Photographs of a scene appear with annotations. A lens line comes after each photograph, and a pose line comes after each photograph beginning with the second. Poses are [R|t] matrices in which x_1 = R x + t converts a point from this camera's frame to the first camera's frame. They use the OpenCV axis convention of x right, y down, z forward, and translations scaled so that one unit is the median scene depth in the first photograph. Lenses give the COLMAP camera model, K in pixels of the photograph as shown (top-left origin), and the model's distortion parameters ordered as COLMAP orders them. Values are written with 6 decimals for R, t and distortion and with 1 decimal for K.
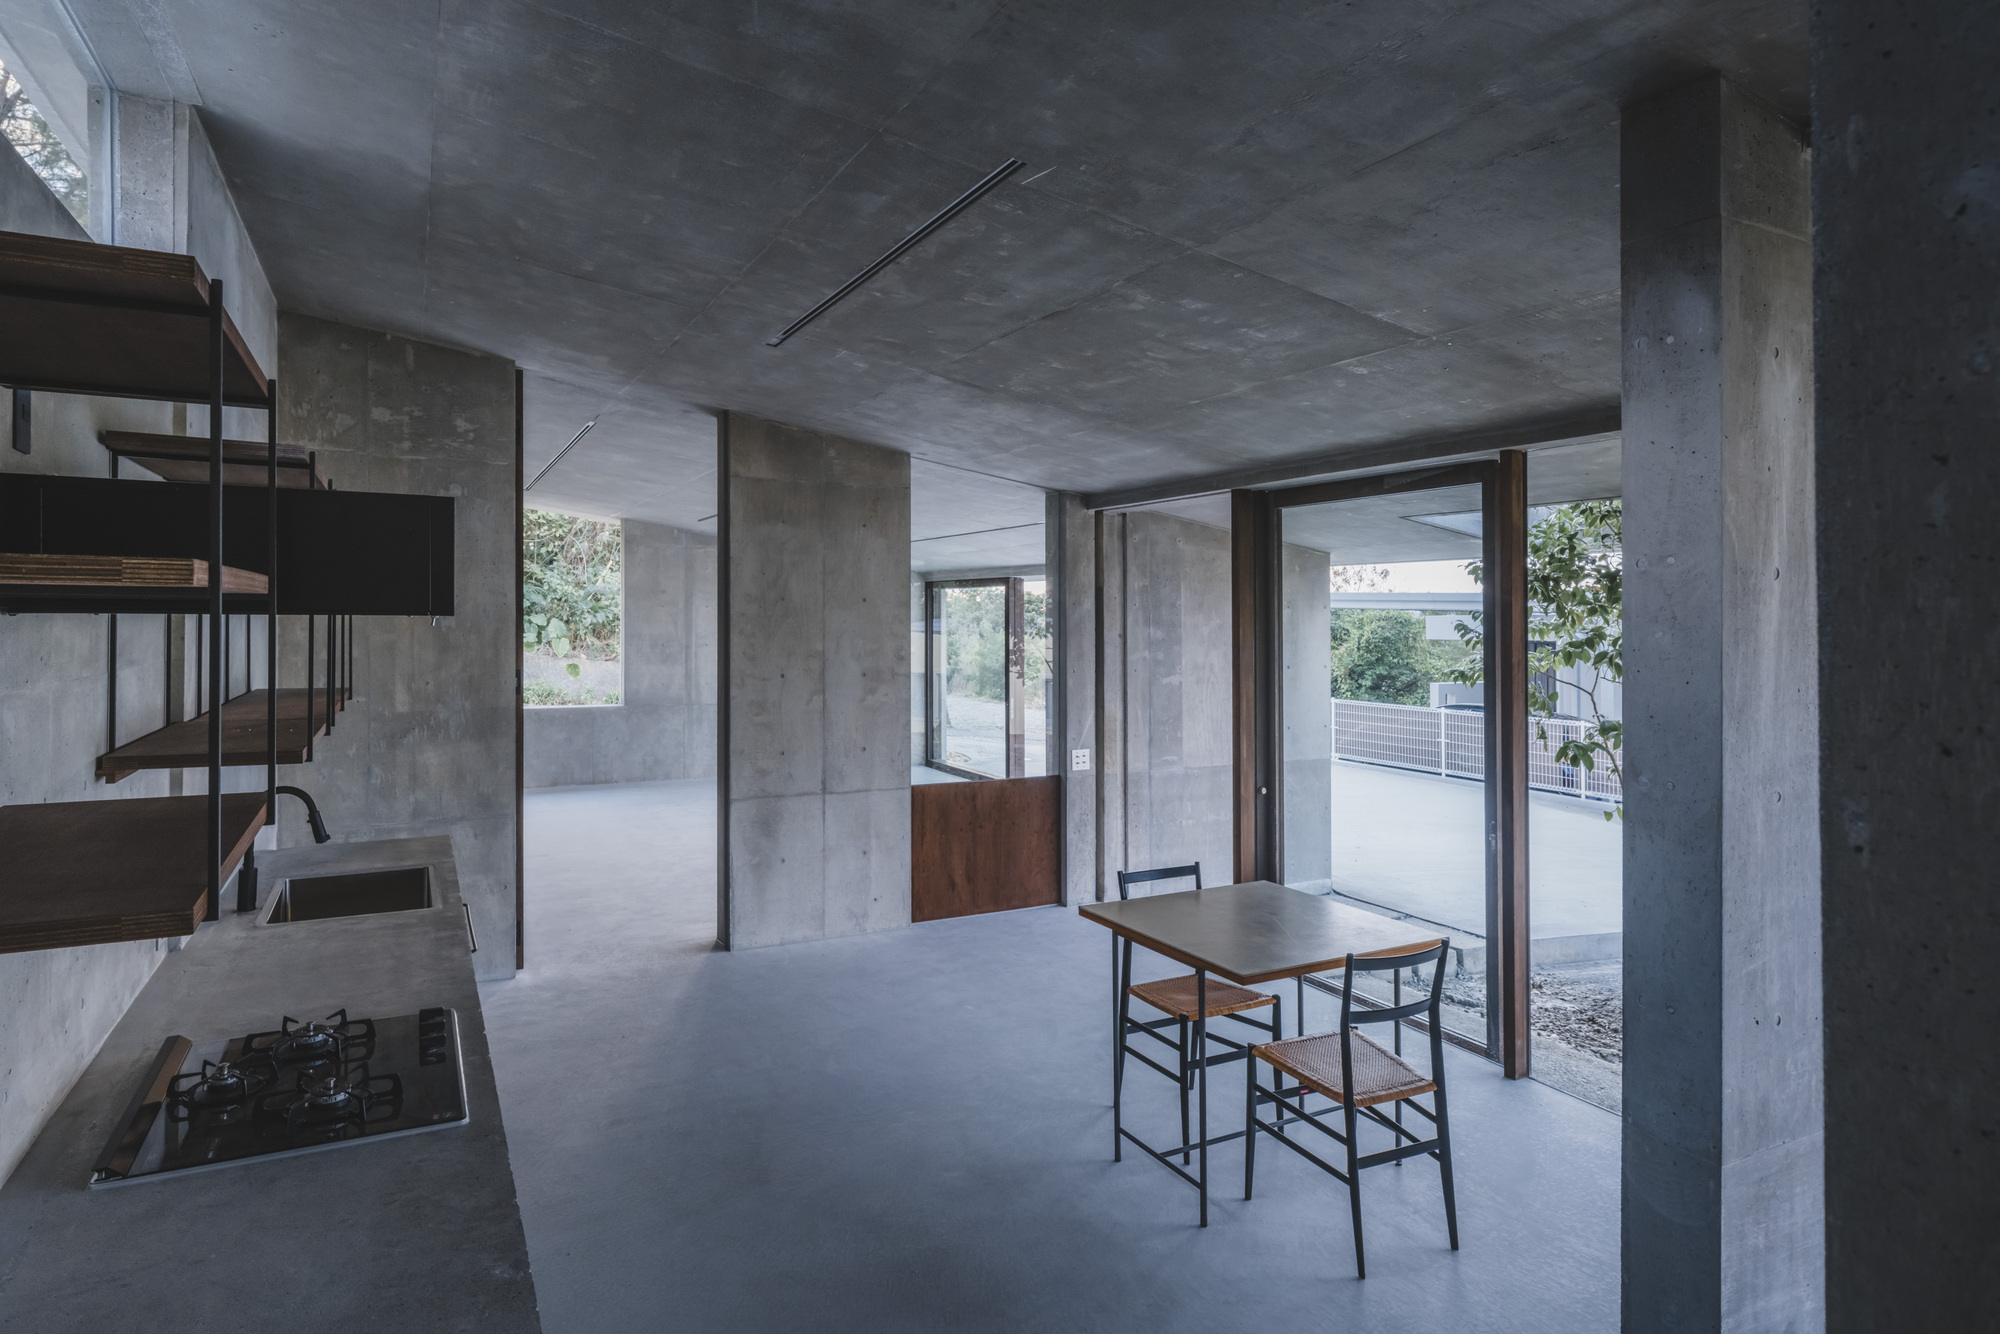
lens RADIAL K [[1125.3, 0, 1057.5], [0, 1125.3, 605.0], [0, 0, 1]] dist [-0.003726, -0.000334]
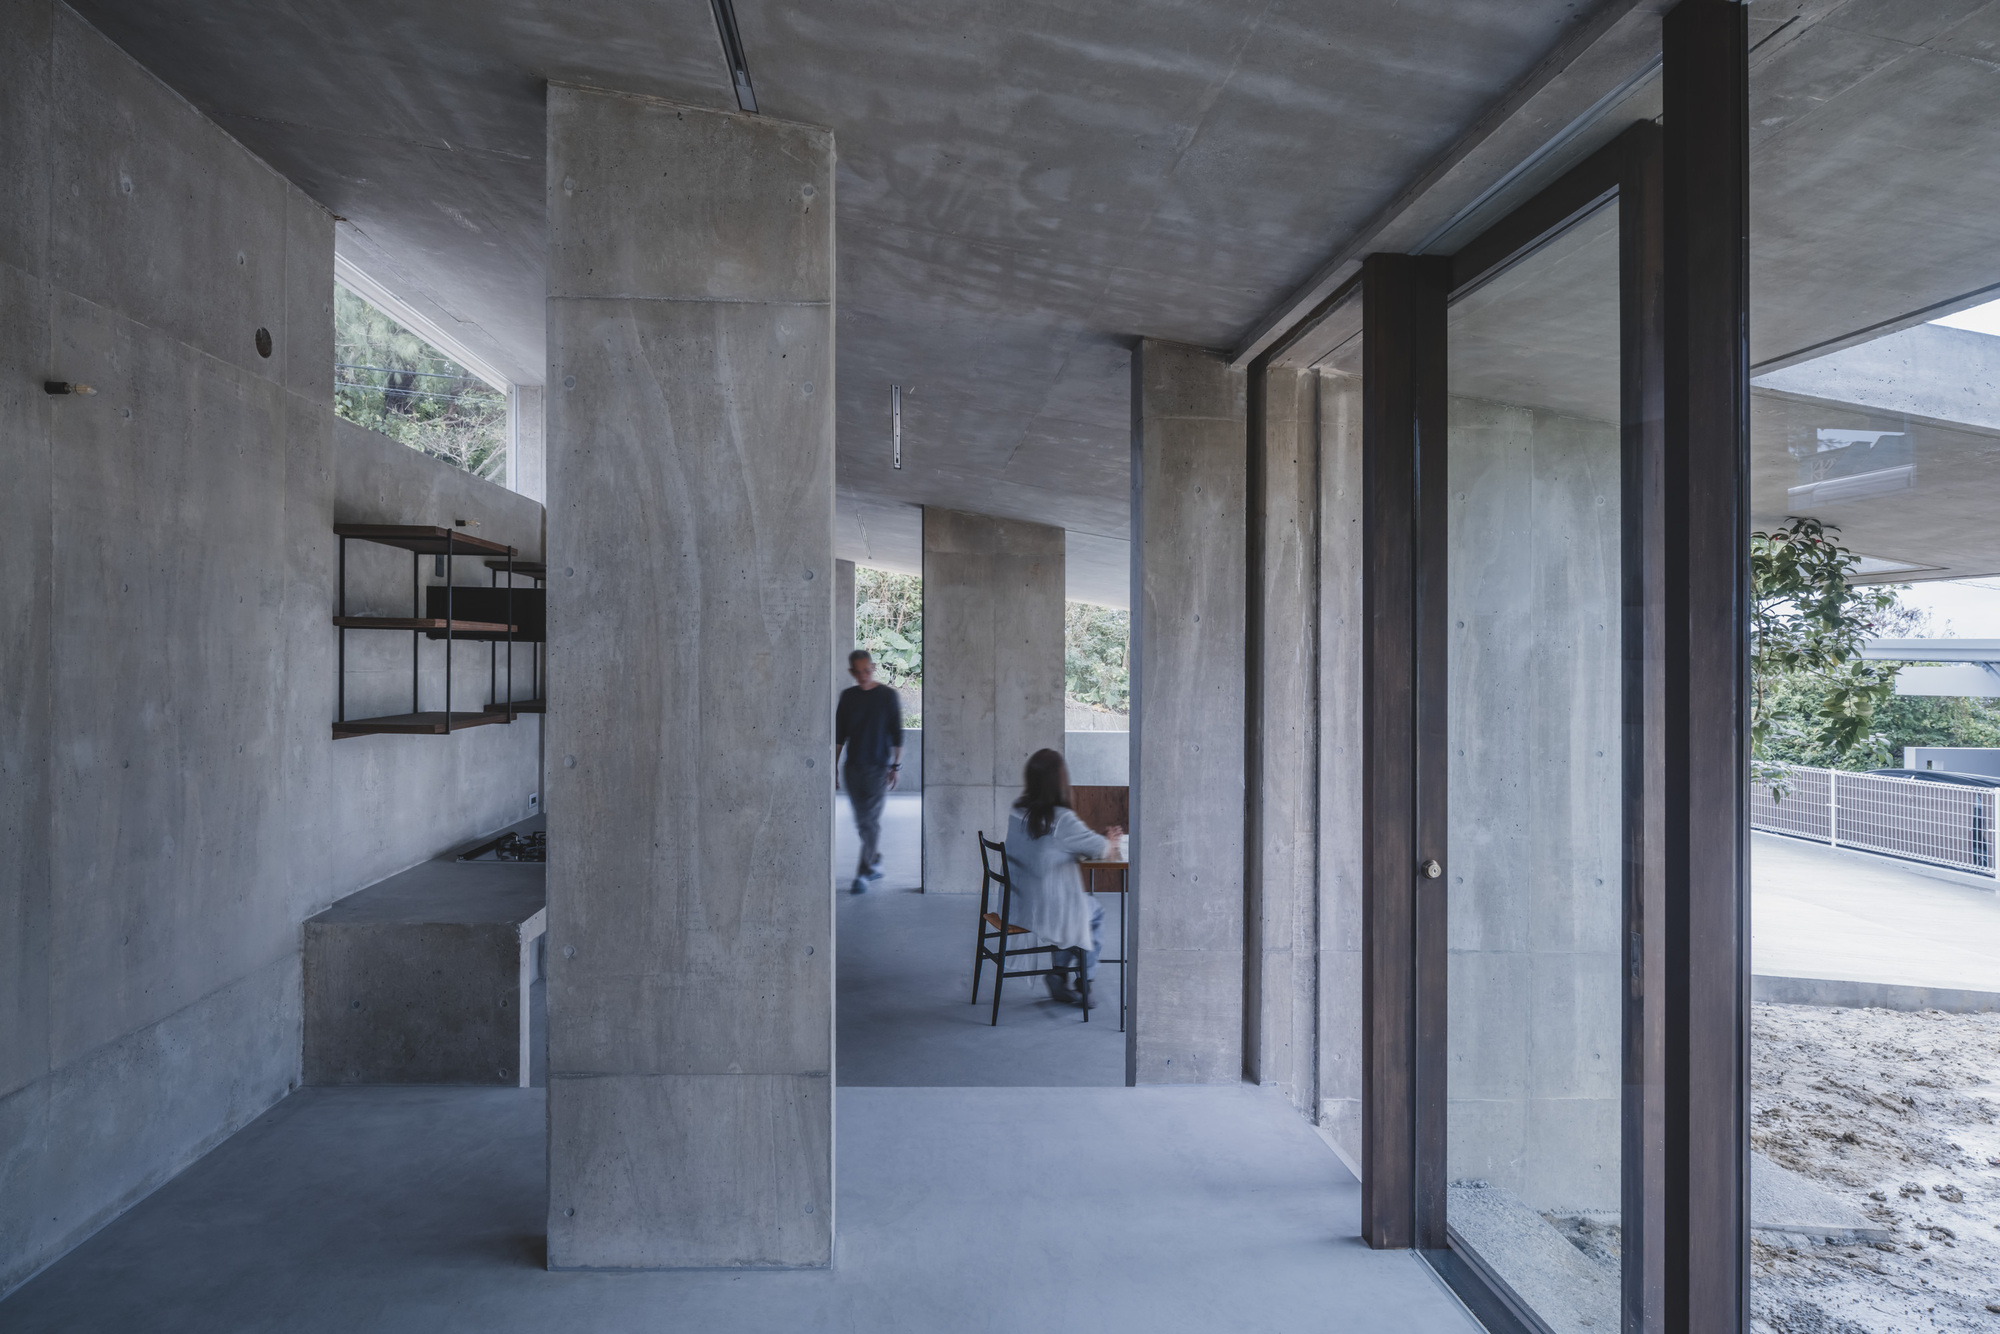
lens RADIAL K [[1125.3, 0, 995.2], [0, 1125.3, 660.9], [0, 0, 1]] dist [-0.003726, -0.000334]
pose [[0.912731, 0.006346, -0.408511, 0.332591], [-0.003177, 0.999959, 0.008434, 0.007298], [0.408548, -0.006400, 0.912714, -0.217454]]
